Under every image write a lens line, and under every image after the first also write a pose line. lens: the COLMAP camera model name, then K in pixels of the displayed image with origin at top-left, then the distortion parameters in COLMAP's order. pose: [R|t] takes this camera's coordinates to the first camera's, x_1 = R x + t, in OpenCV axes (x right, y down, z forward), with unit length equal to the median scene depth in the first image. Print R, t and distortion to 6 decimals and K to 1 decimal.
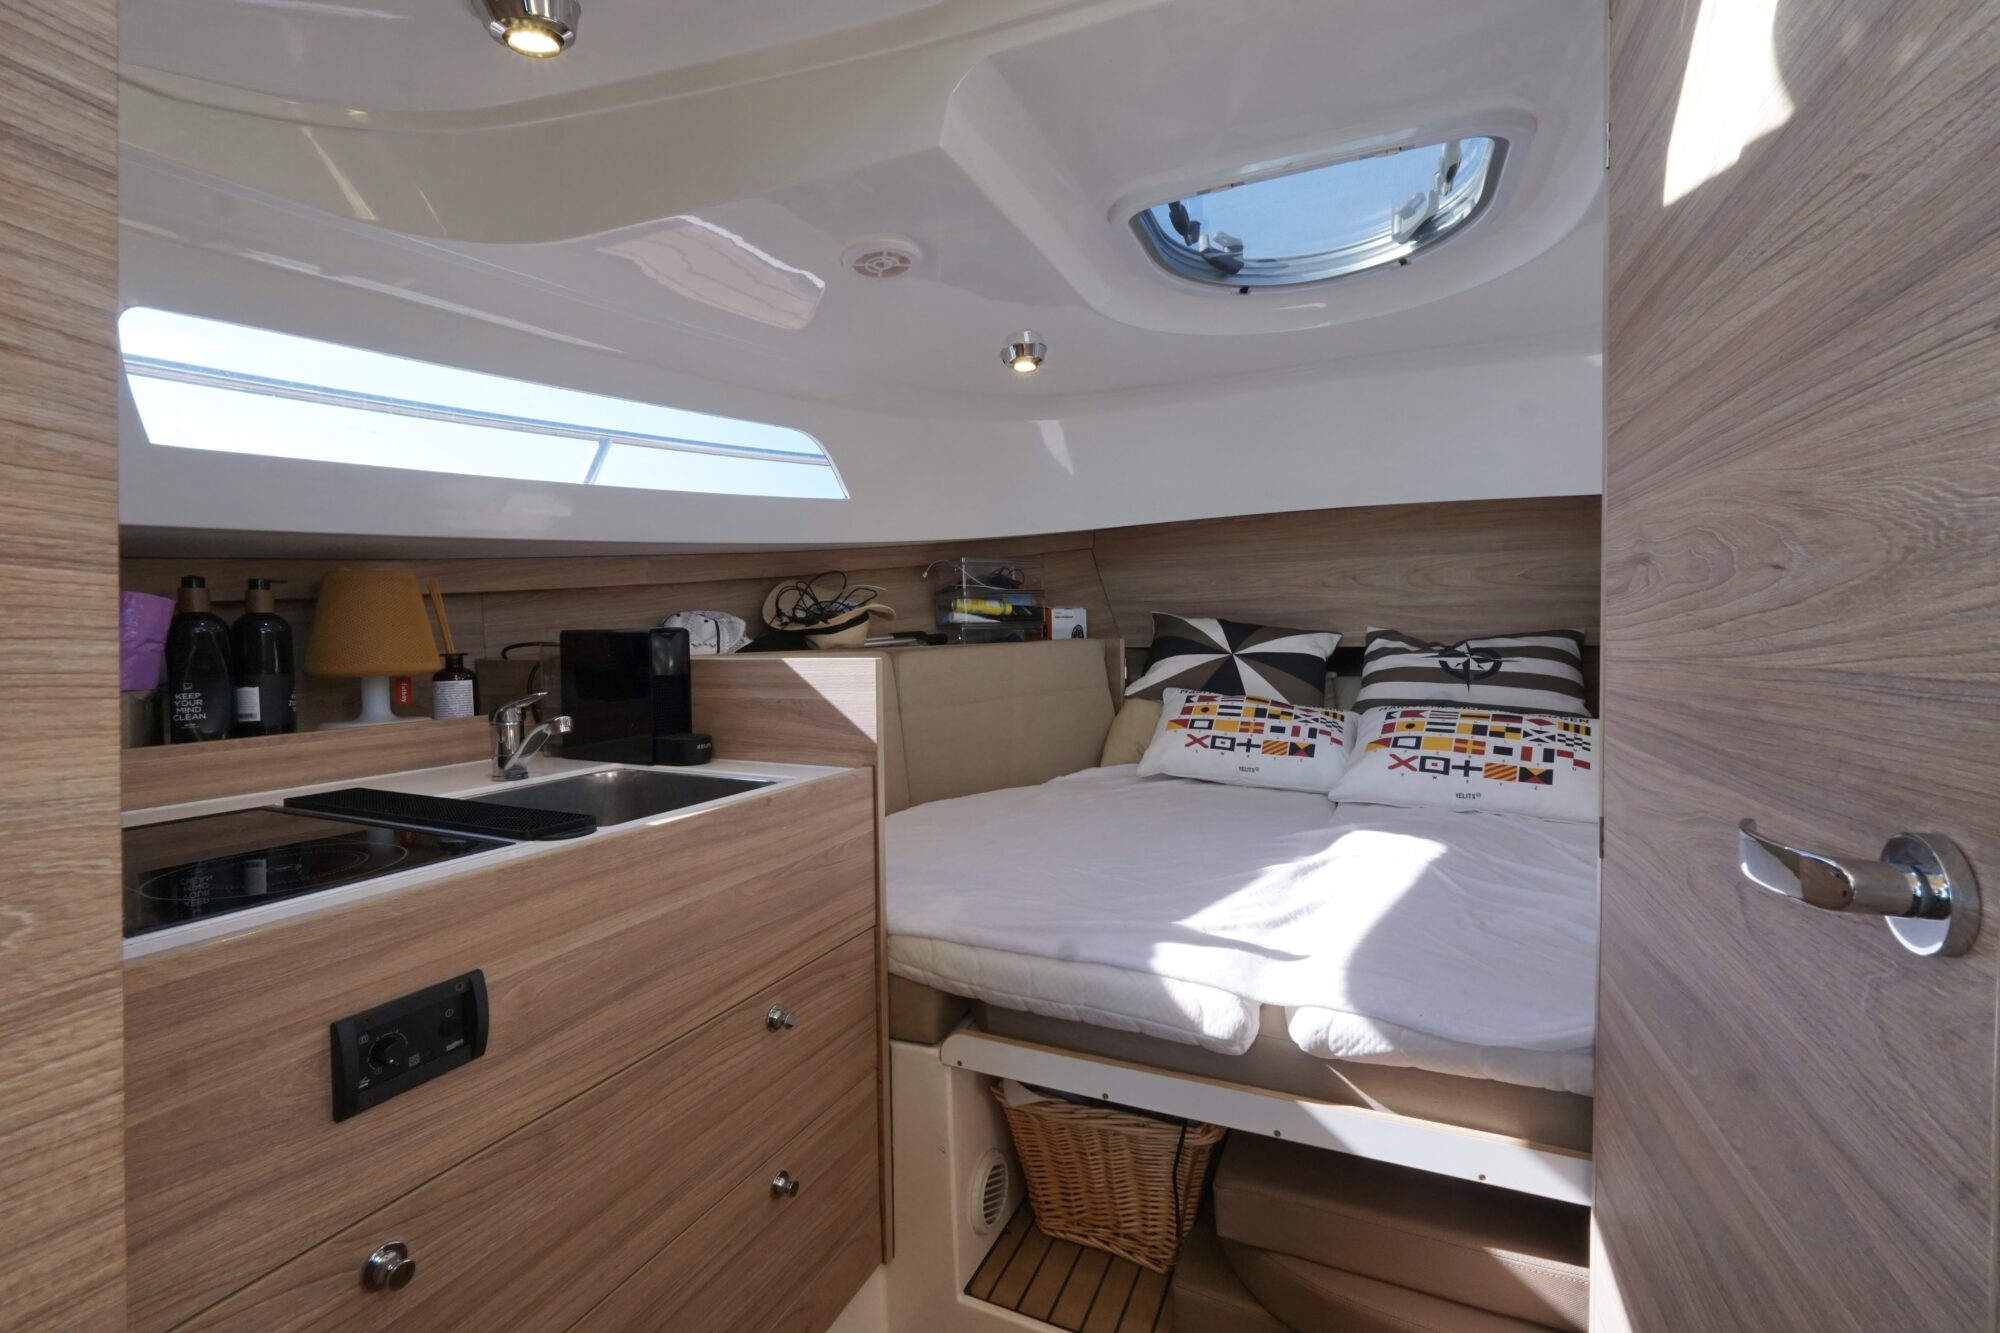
lens RADIAL K [[840.9, 0, 998.1], [0, 840.9, 659.0], [0, 0, 1]] dist [-0.011910, 0.004107]
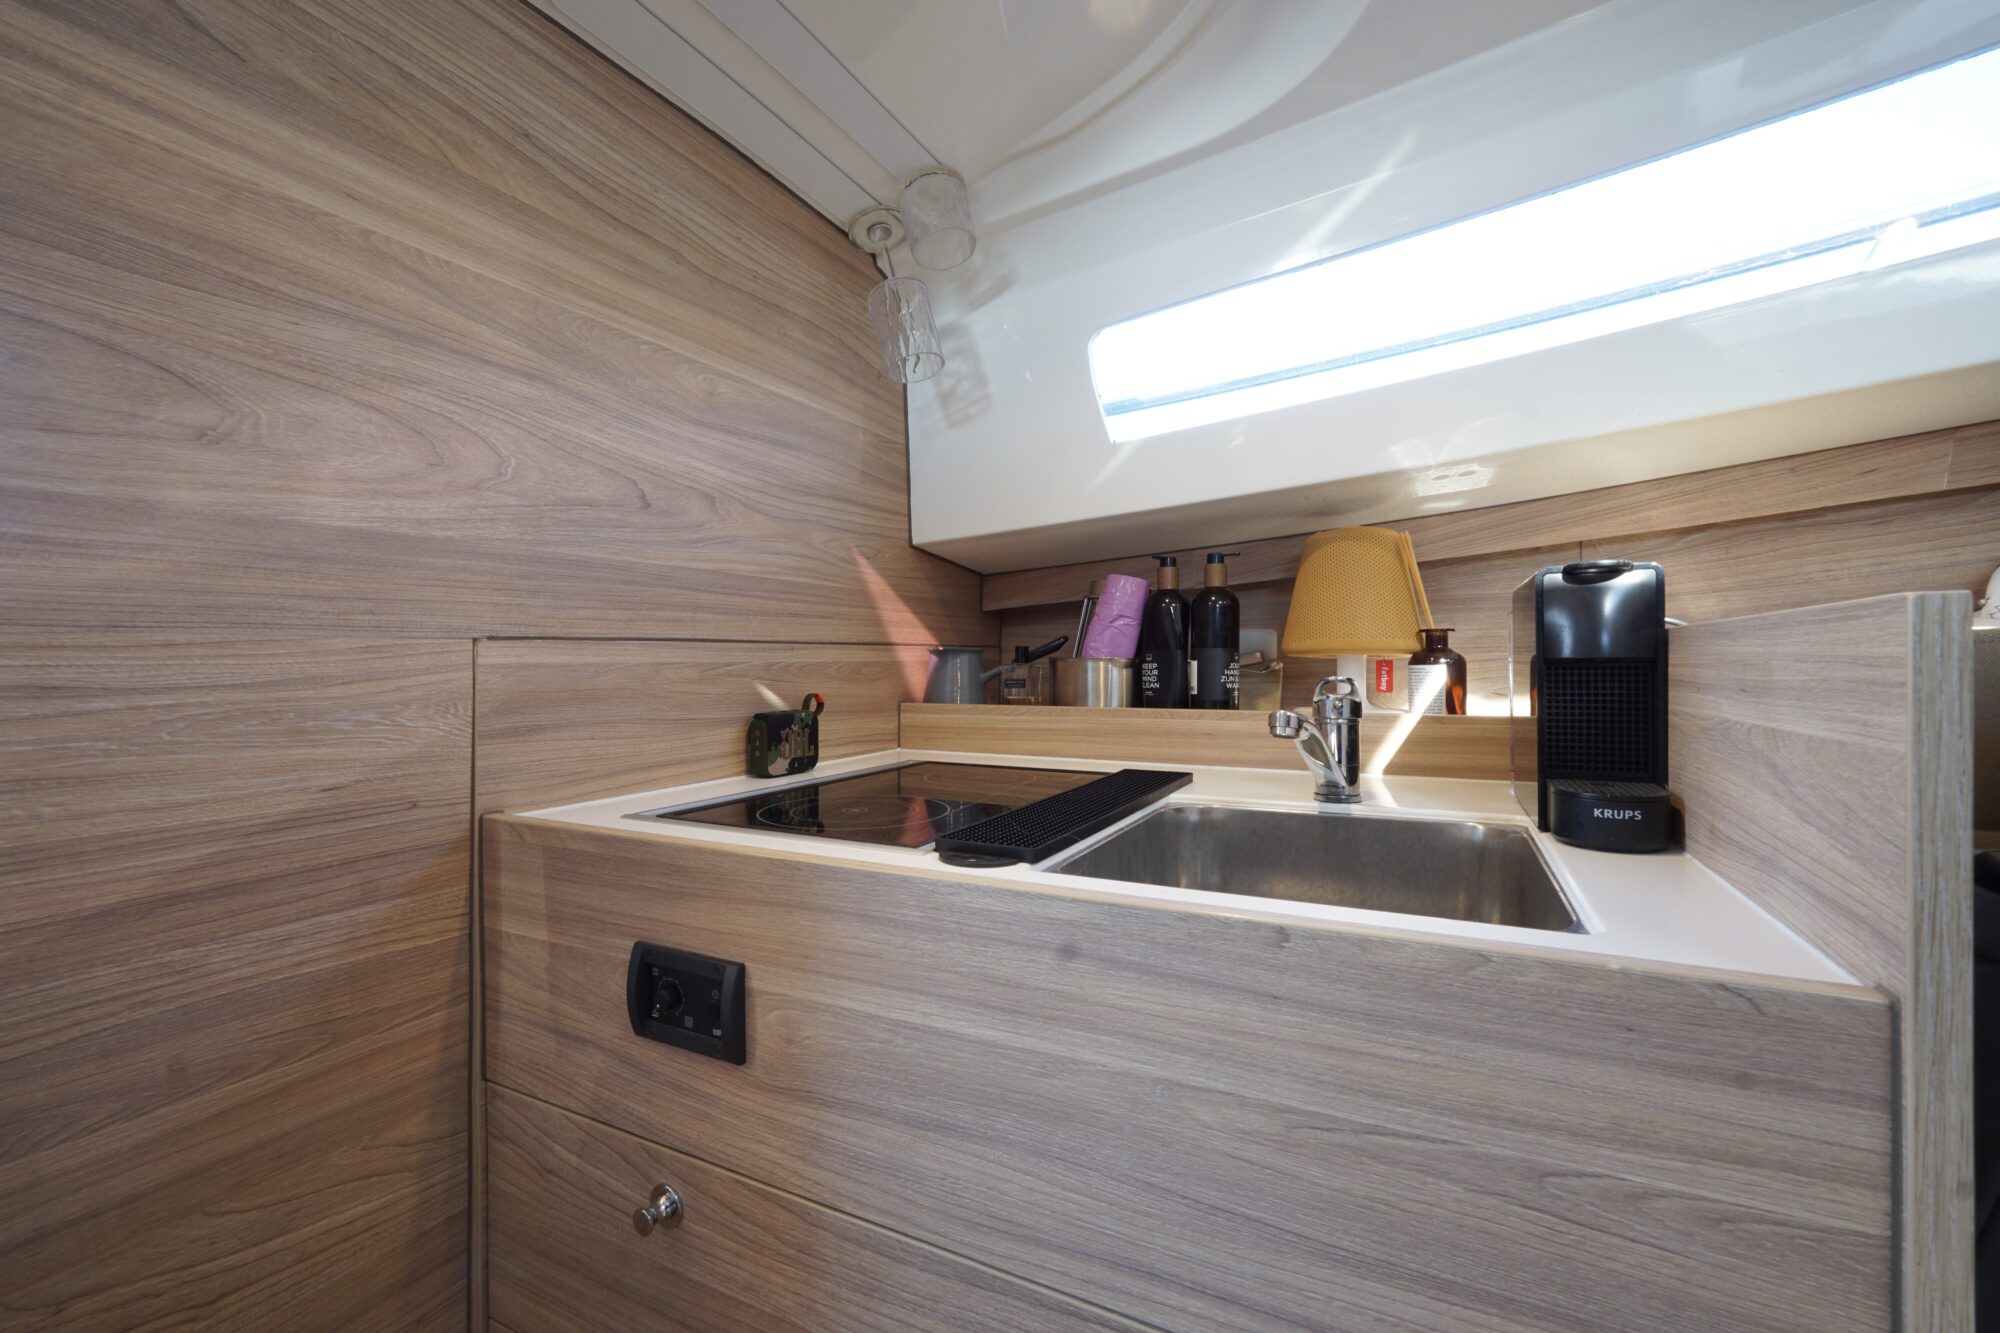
lens RADIAL K [[840.9, 0, 998.1], [0, 840.9, 659.0], [0, 0, 1]] dist [-0.011910, 0.004107]
pose [[-0.043548, 0.010727, -0.998994, 0.139536], [-0.021432, 0.999702, 0.011669, 0.024458], [0.998821, 0.021918, -0.043305, 0.789440]]
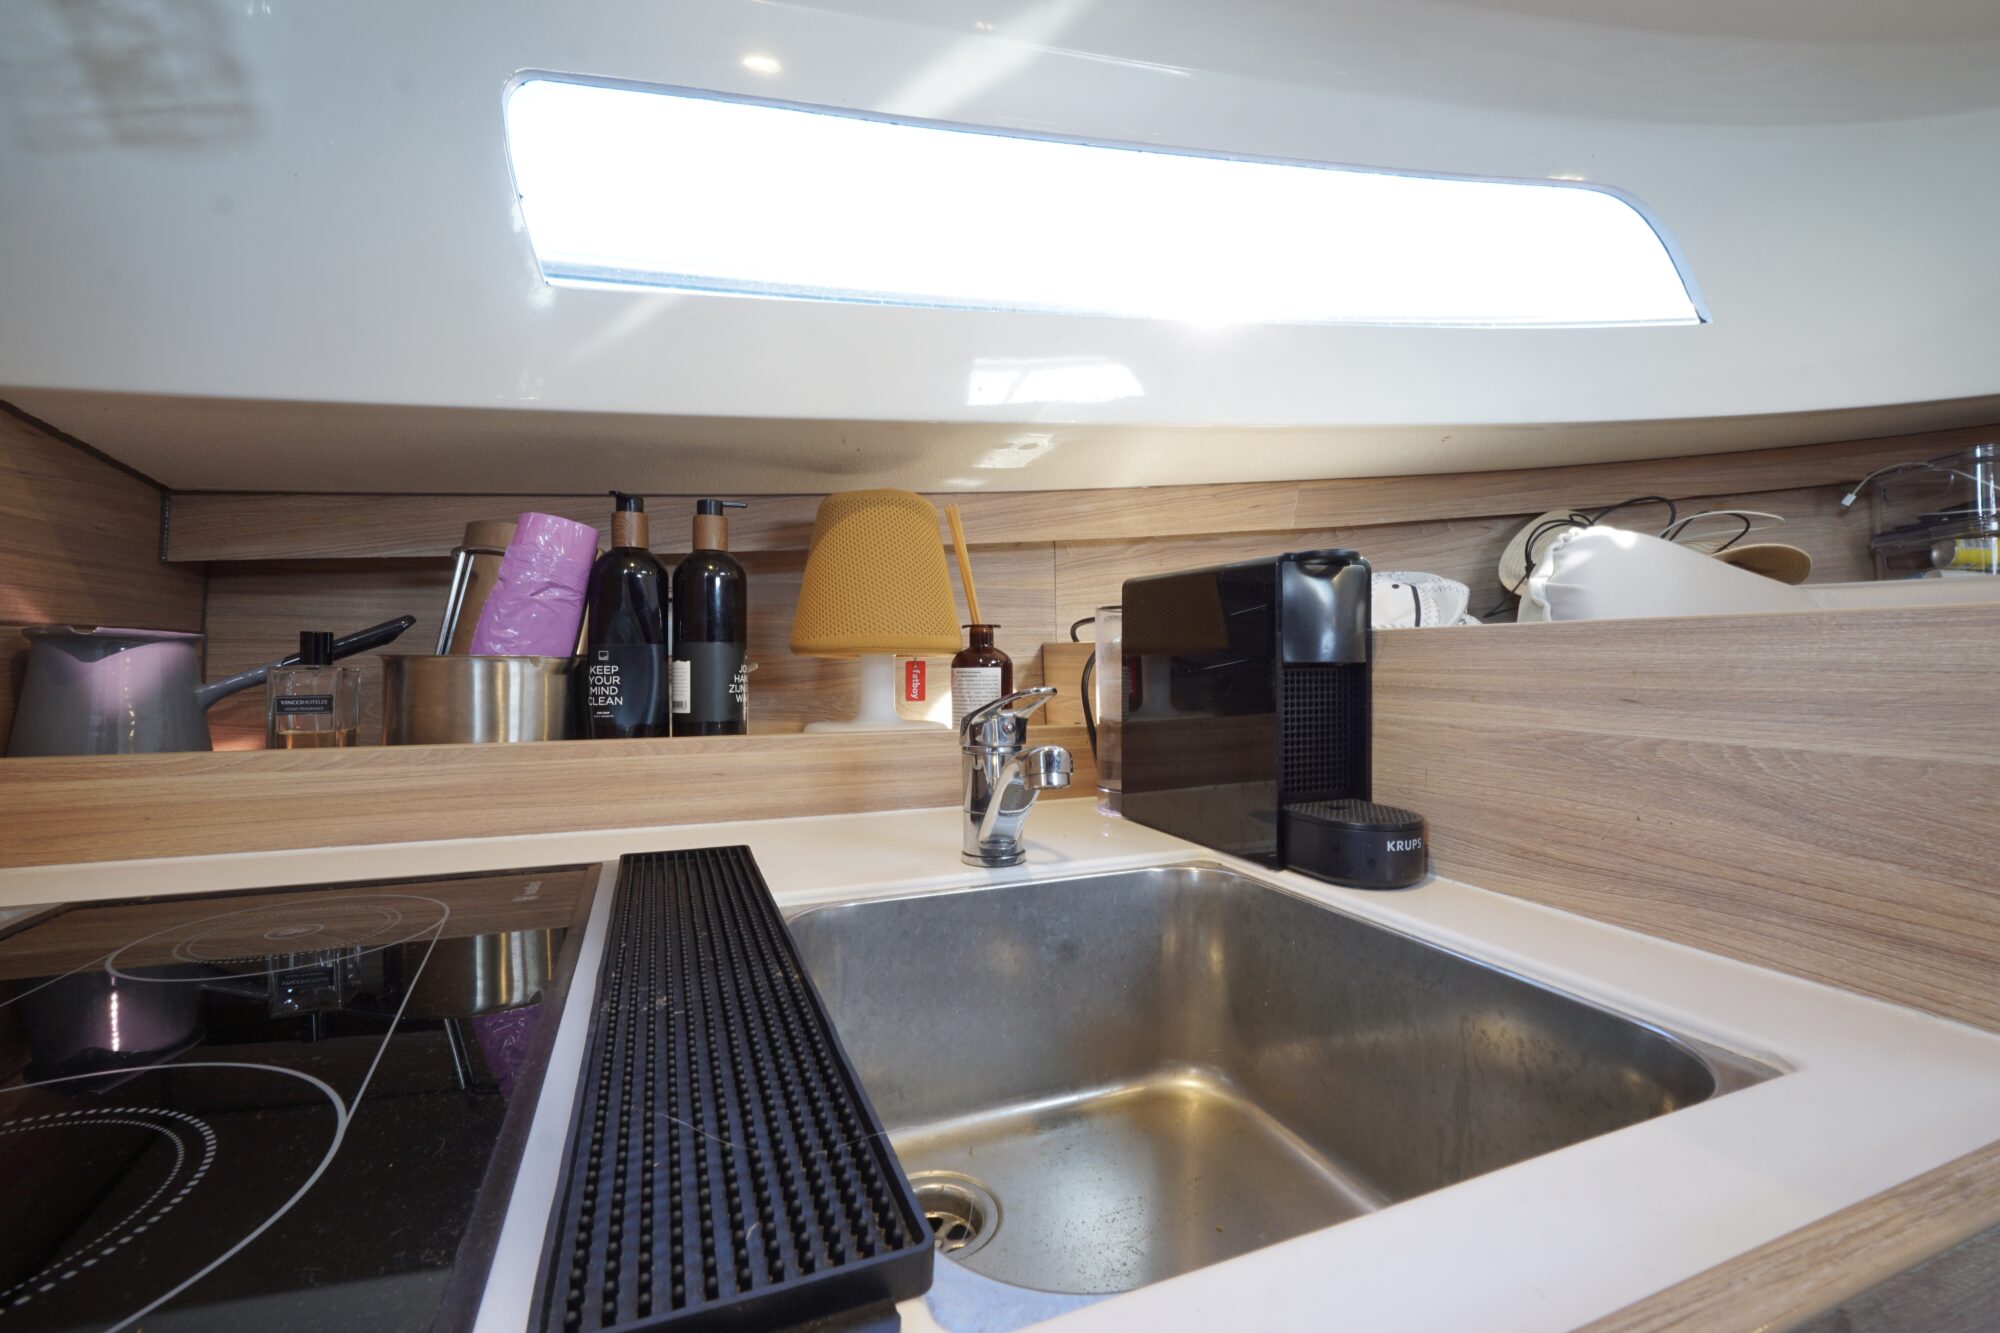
lens RADIAL K [[840.9, 0, 998.1], [0, 840.9, 659.0], [0, 0, 1]] dist [-0.011910, 0.004107]
pose [[0.724638, 0.014454, -0.688978, -0.253076], [-0.028839, 0.999540, -0.009363, 0.030564], [0.688526, 0.026655, 0.724722, 0.677455]]
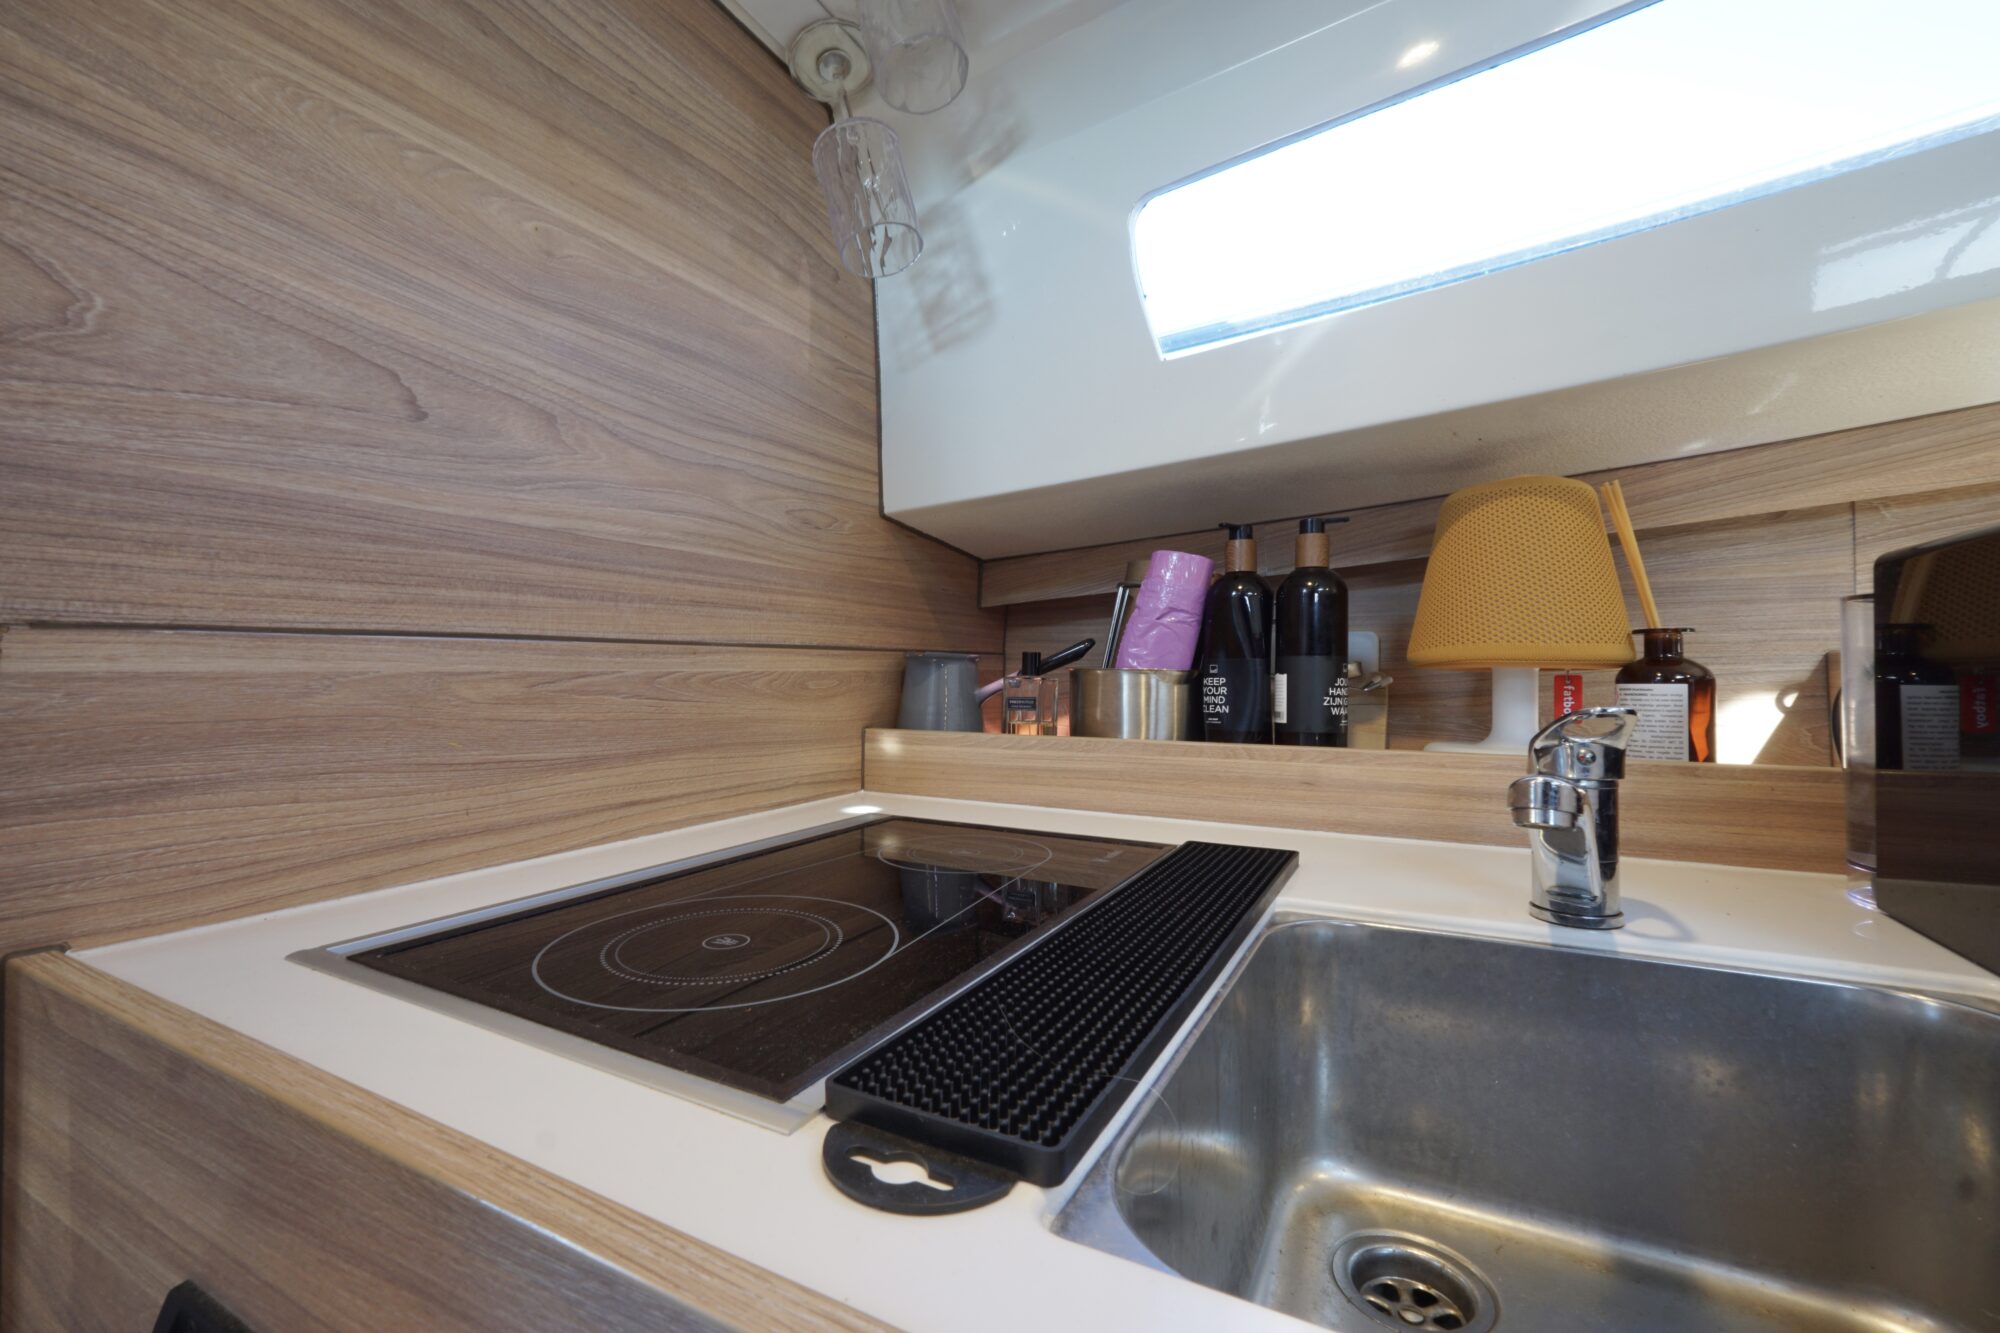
lens RADIAL K [[840.9, 0, 998.1], [0, 840.9, 659.0], [0, 0, 1]] dist [-0.011910, 0.004107]
pose [[-0.056791, -0.001265, -0.998385, -0.172708], [-0.028402, 0.999597, 0.000349, 0.027103], [0.997982, 0.028376, -0.056804, 0.786416]]
